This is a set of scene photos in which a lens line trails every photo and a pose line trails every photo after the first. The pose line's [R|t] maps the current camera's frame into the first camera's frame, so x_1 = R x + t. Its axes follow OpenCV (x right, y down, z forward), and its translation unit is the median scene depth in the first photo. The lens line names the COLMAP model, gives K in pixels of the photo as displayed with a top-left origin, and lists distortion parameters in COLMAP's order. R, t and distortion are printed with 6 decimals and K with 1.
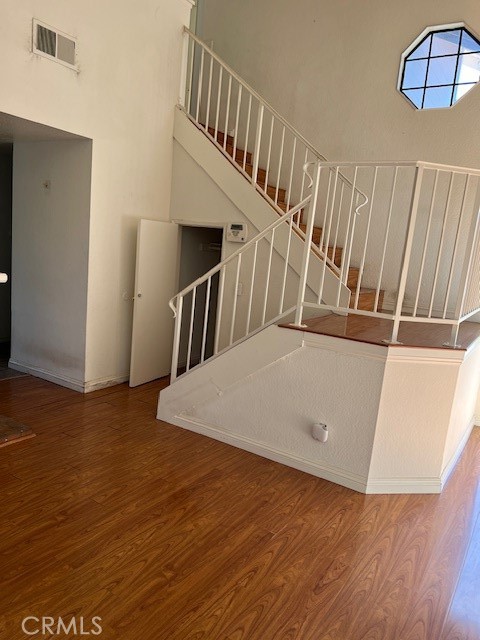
lens RADIAL K [[482.8, 0, 239.7], [0, 482.8, 320.8], [0, 0, 1]] dist [0.041472, -0.006688]
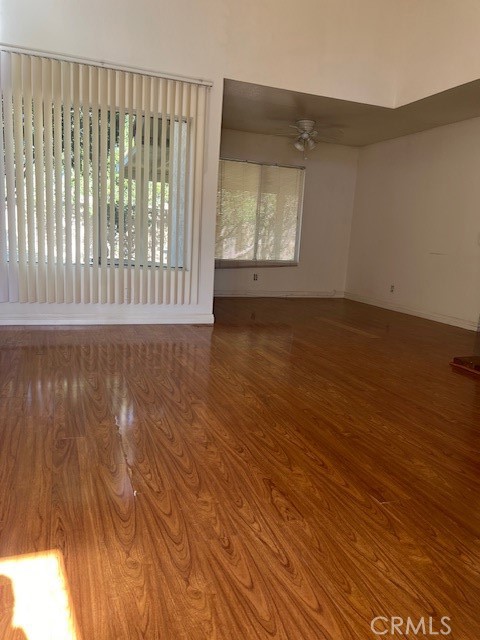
lens RADIAL K [[482.8, 0, 239.7], [0, 482.8, 320.4], [0, 0, 1]] dist [0.041472, -0.006688]
pose [[-0.595316, 0.005297, -0.803474, 0.820317], [-0.237328, 0.954203, 0.182133, 0.119109], [0.767642, 0.299114, -0.566795, 1.264934]]
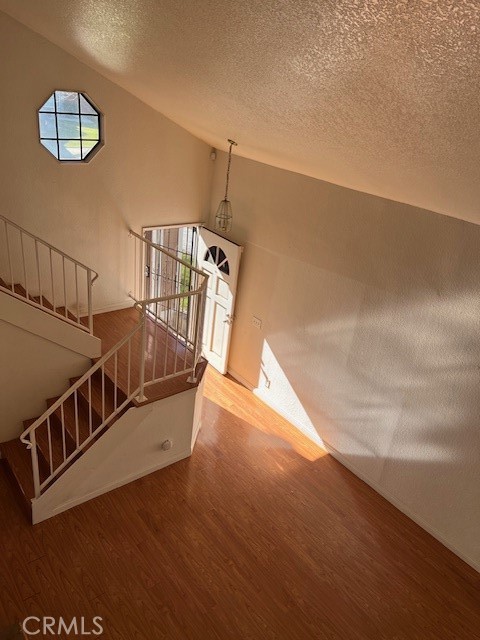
lens RADIAL K [[482.8, 0, 238.9], [0, 482.8, 320.4], [0, 0, 1]] dist [0.041472, -0.006688]
pose [[0.332416, -0.469079, 0.818208, -1.229232], [0.073399, 0.877779, 0.473410, -1.231820], [-0.940272, -0.097313, 0.326218, 0.375191]]
